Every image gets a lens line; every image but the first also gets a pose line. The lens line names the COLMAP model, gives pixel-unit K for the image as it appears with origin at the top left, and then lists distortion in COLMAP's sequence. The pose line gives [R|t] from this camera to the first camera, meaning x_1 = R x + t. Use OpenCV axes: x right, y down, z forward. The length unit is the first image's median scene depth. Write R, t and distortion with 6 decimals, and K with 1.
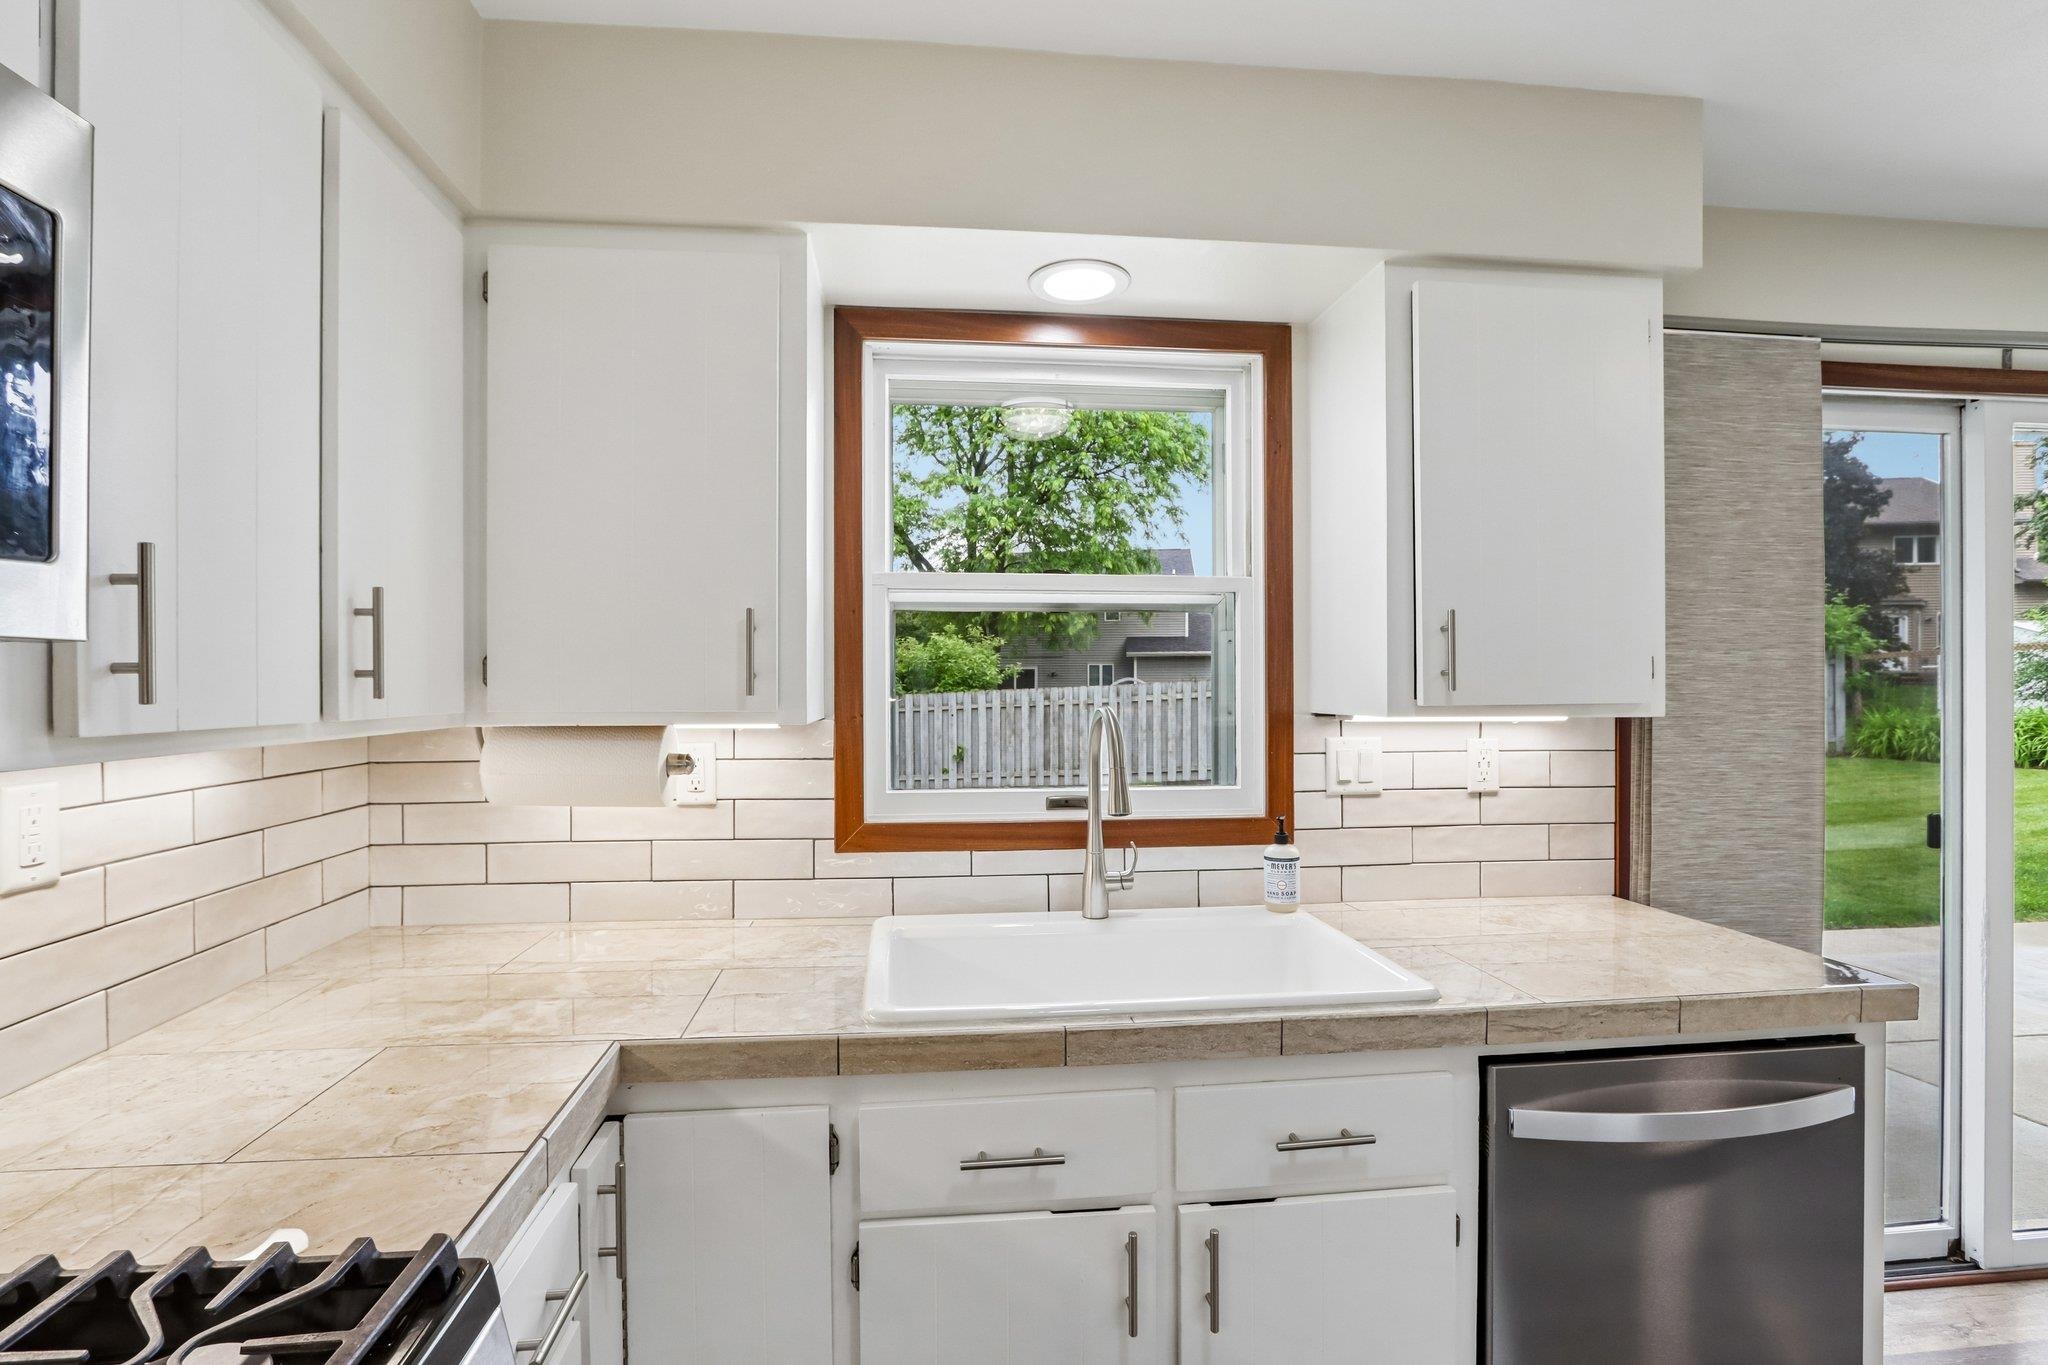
lens RADIAL K [[972.0, 0, 1011.1], [0, 972.0, 690.0], [0, 0, 1]] dist [-0.019327, -0.000017]
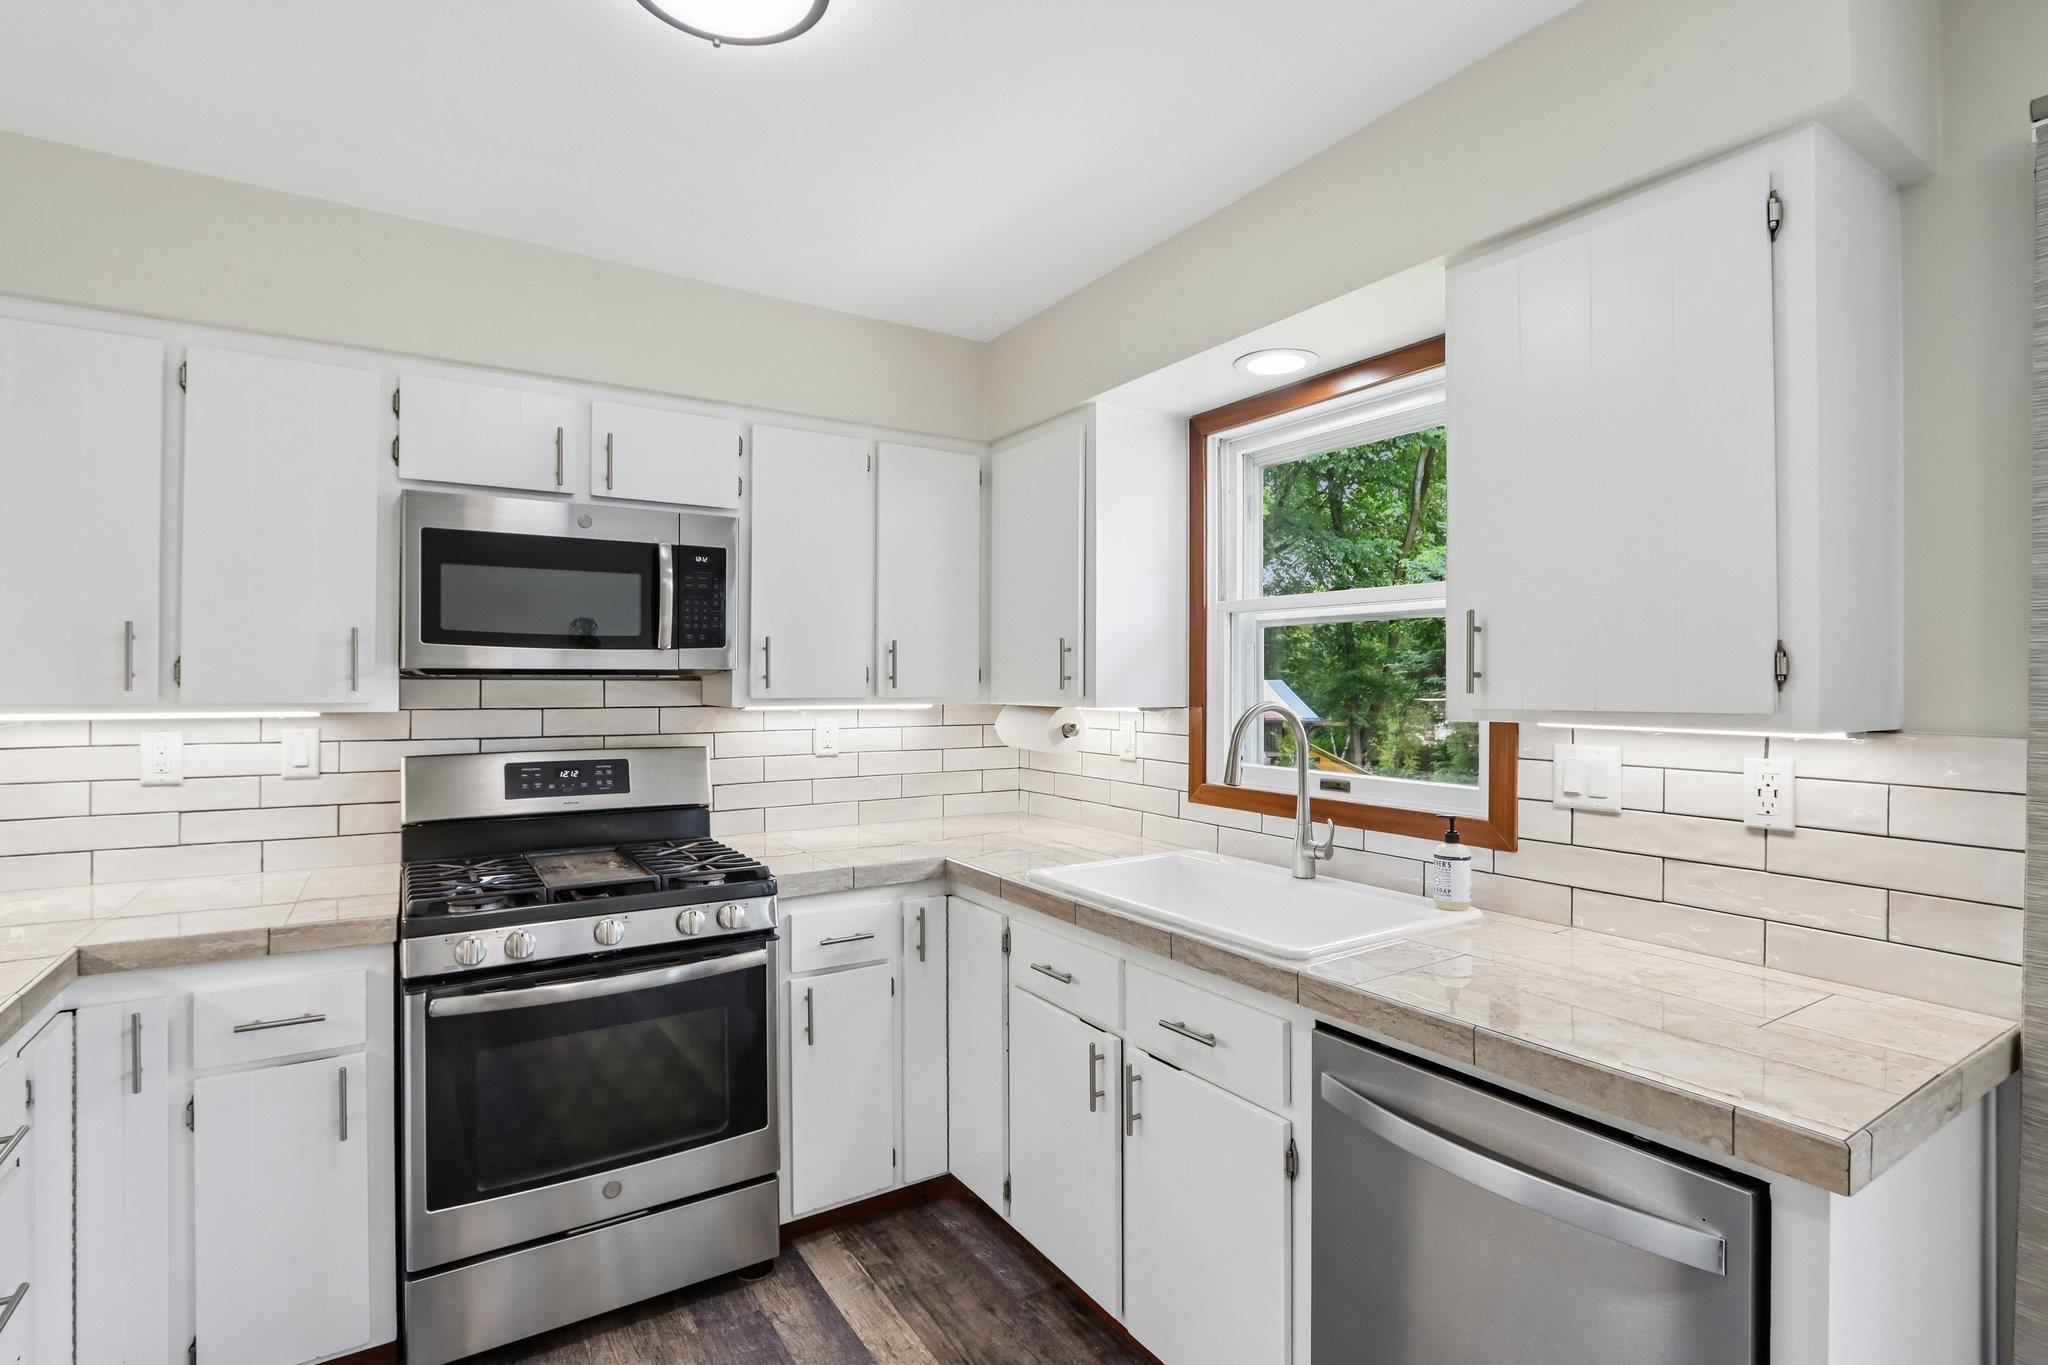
lens RADIAL K [[971.4, 0, 1013.1], [0, 971.4, 676.2], [0, 0, 1]] dist [-0.004483, -0.000715]
pose [[0.445790, -0.001113, -0.895137, 0.921336], [-0.009537, 0.999937, -0.005993, -0.005056], [0.895087, 0.011208, 0.445751, 0.126276]]
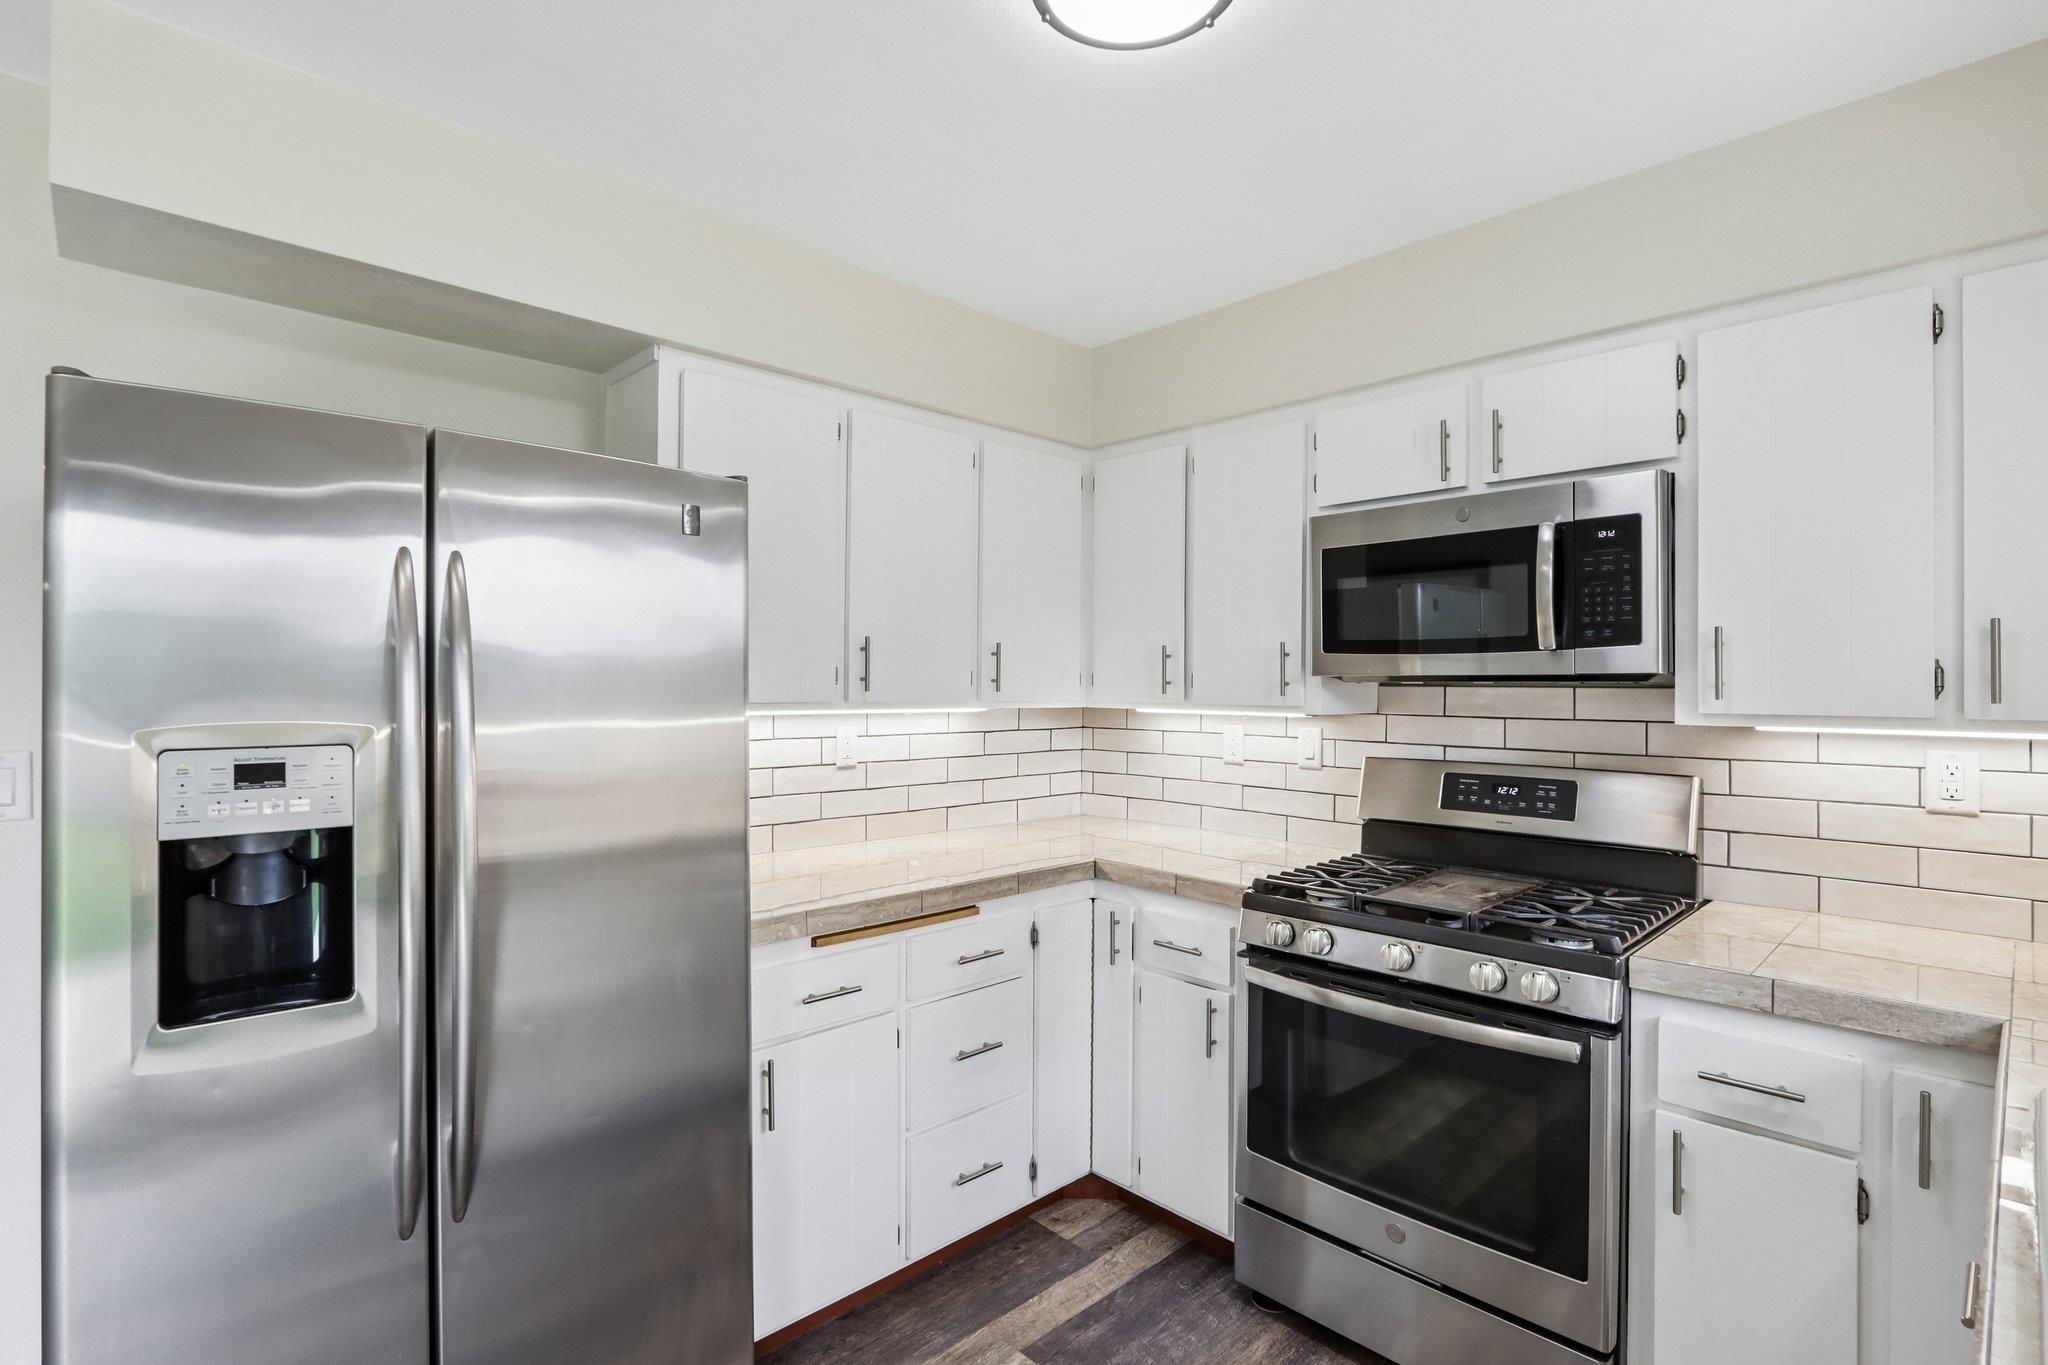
lens RADIAL K [[992.8, 0, 1024.0], [0, 992.8, 682.5], [0, 0, 1]] dist [0.000909, -0.000091]
pose [[-0.787801, -0.003234, -0.615921, 0.710930], [-0.007587, 0.999961, 0.004453, -0.008730], [0.615883, 0.008181, -0.787795, 0.739354]]
